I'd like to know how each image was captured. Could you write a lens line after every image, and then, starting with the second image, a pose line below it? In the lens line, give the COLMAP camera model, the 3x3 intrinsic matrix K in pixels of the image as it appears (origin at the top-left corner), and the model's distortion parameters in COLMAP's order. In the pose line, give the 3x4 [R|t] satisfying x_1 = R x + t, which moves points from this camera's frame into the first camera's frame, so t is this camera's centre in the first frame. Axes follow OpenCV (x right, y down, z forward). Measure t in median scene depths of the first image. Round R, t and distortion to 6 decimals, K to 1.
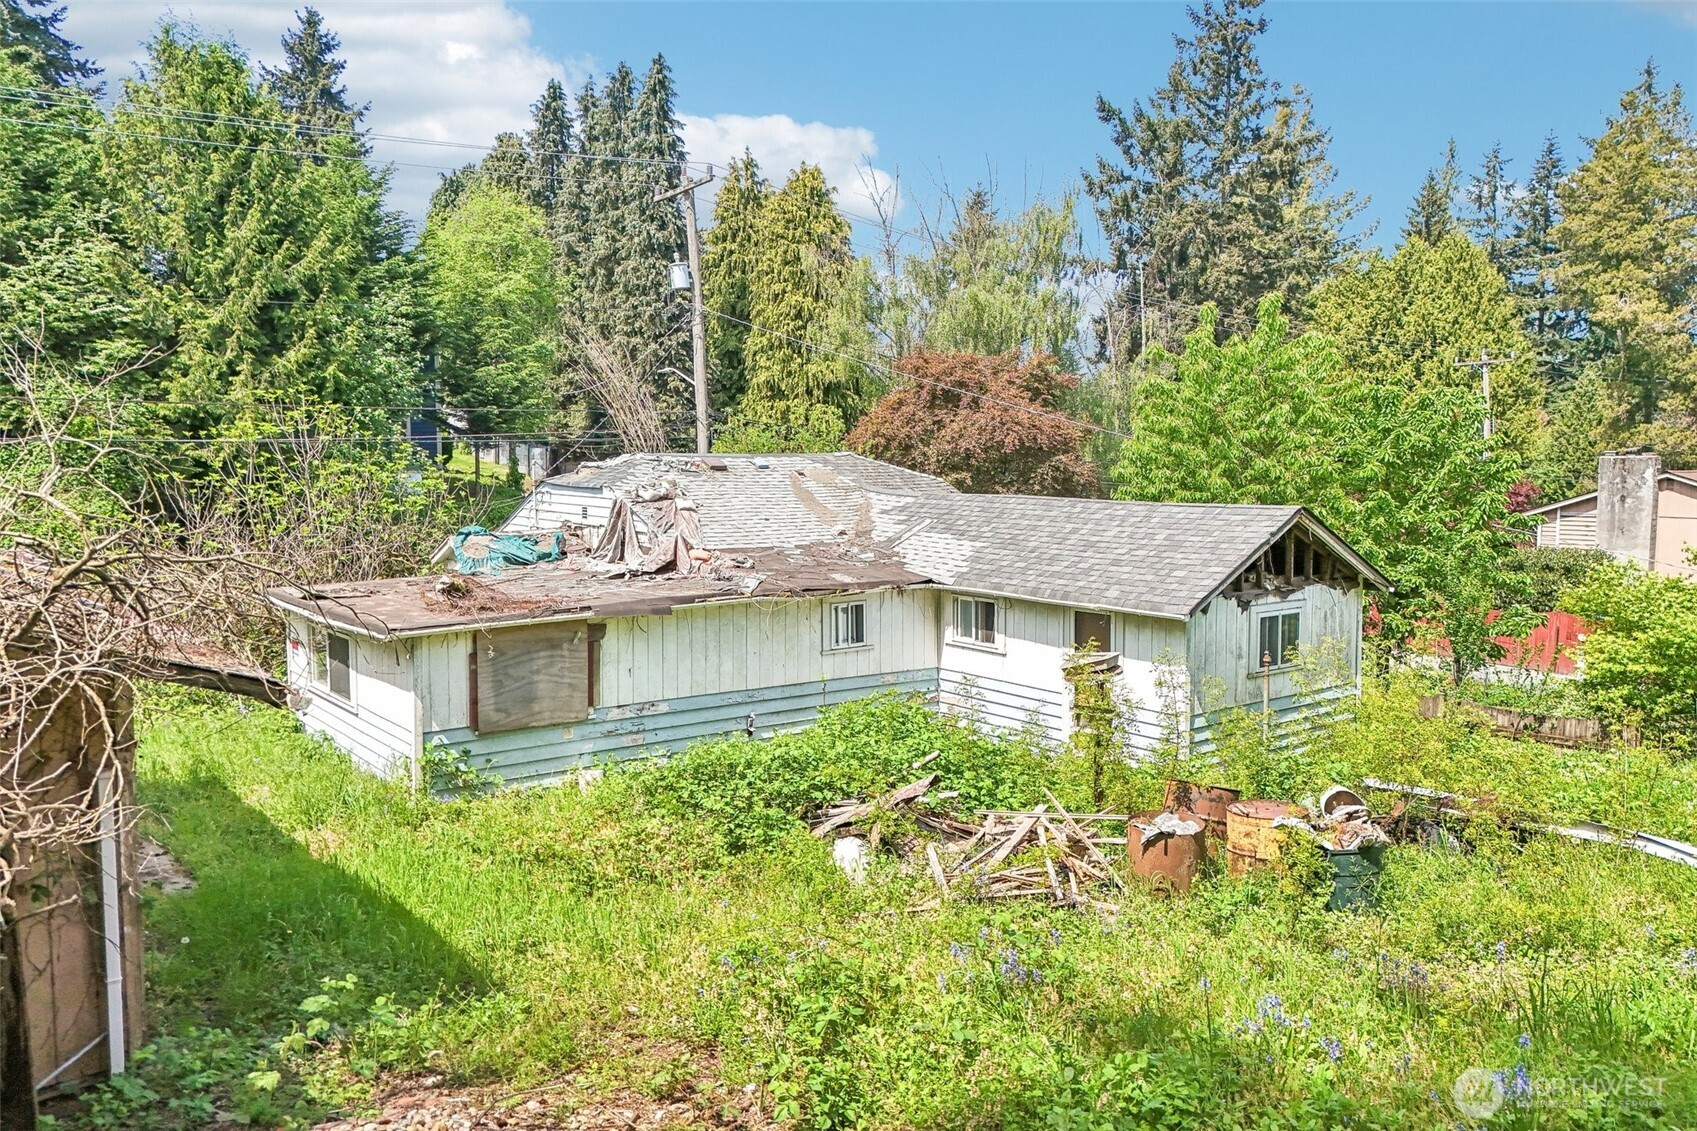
lens RADIAL K [[1251.1, 0, 843.2], [0, 1251.1, 567.3], [0, 0, 1]] dist [0.066043, -0.054513]
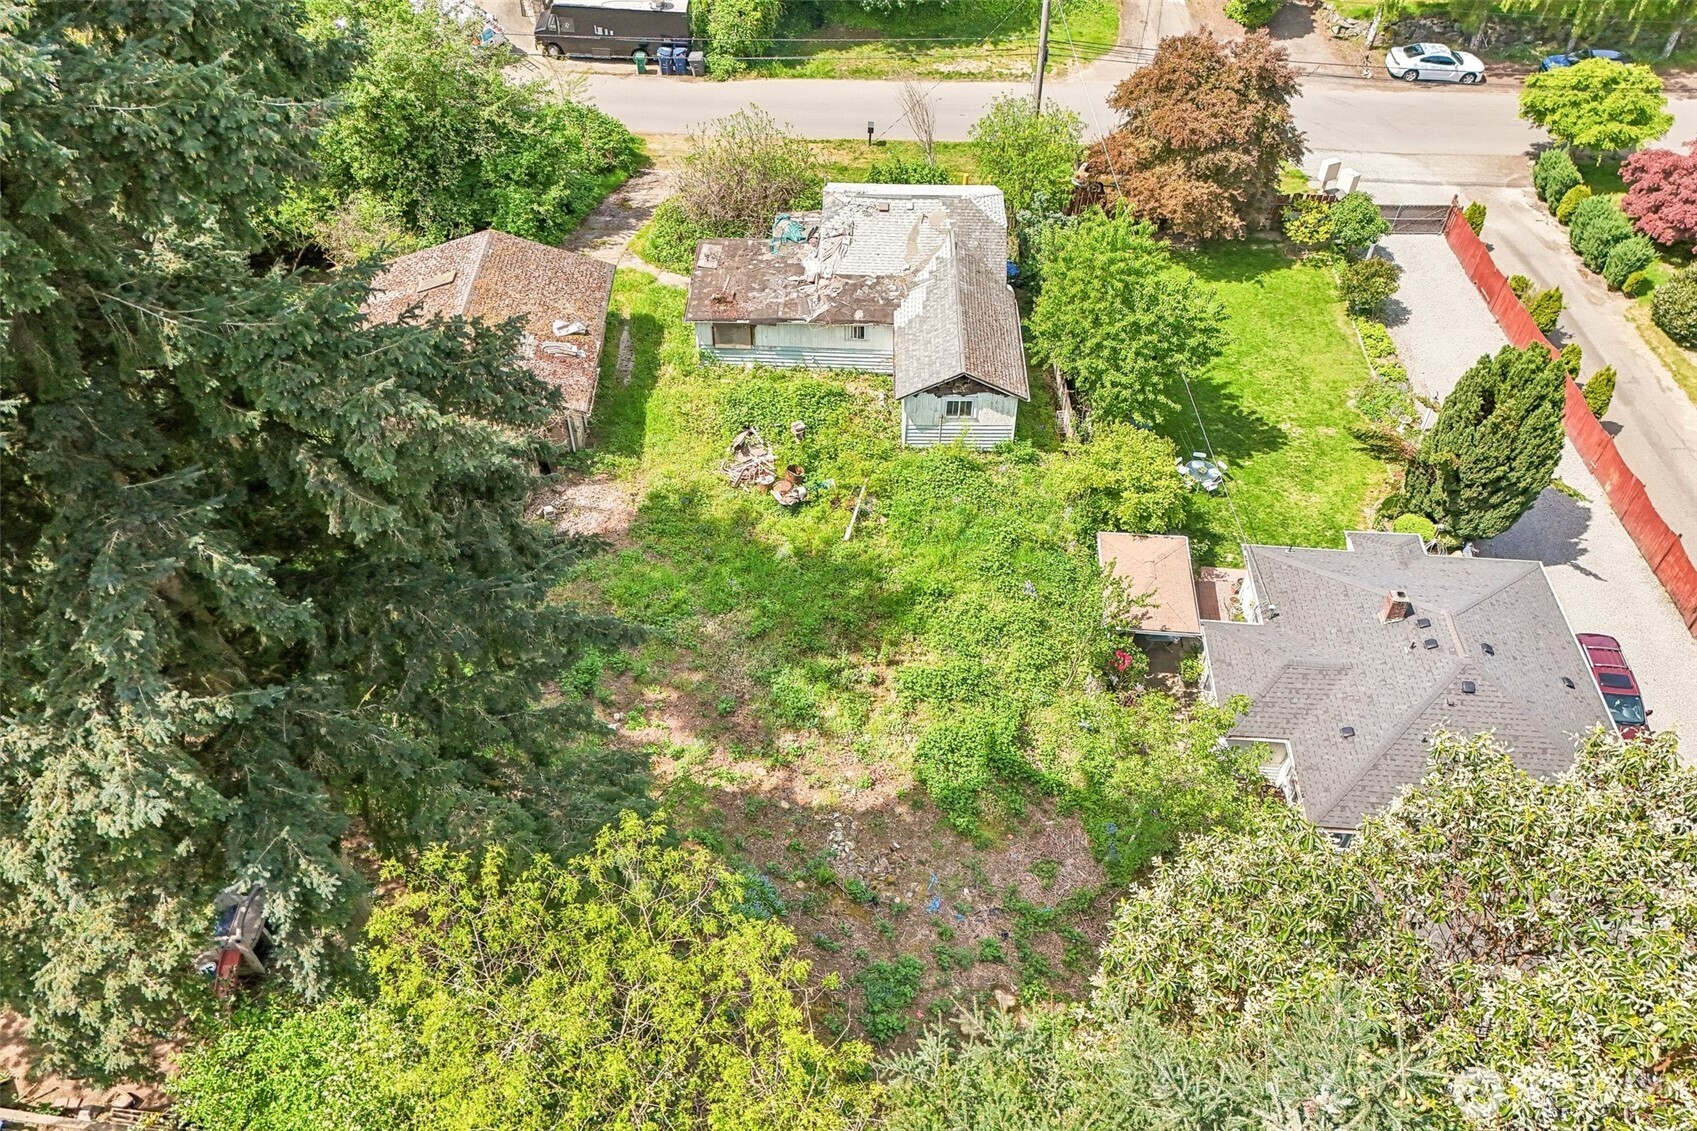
lens RADIAL K [[1251.1, 0, 846.3], [0, 1251.1, 568.2], [0, 0, 1]] dist [0.066043, -0.054513]
pose [[0.783589, 0.443401, -0.435183, 0.574231], [-0.055253, 0.747422, 0.662047, -0.563954], [0.618818, -0.494728, 0.610171, -0.372382]]
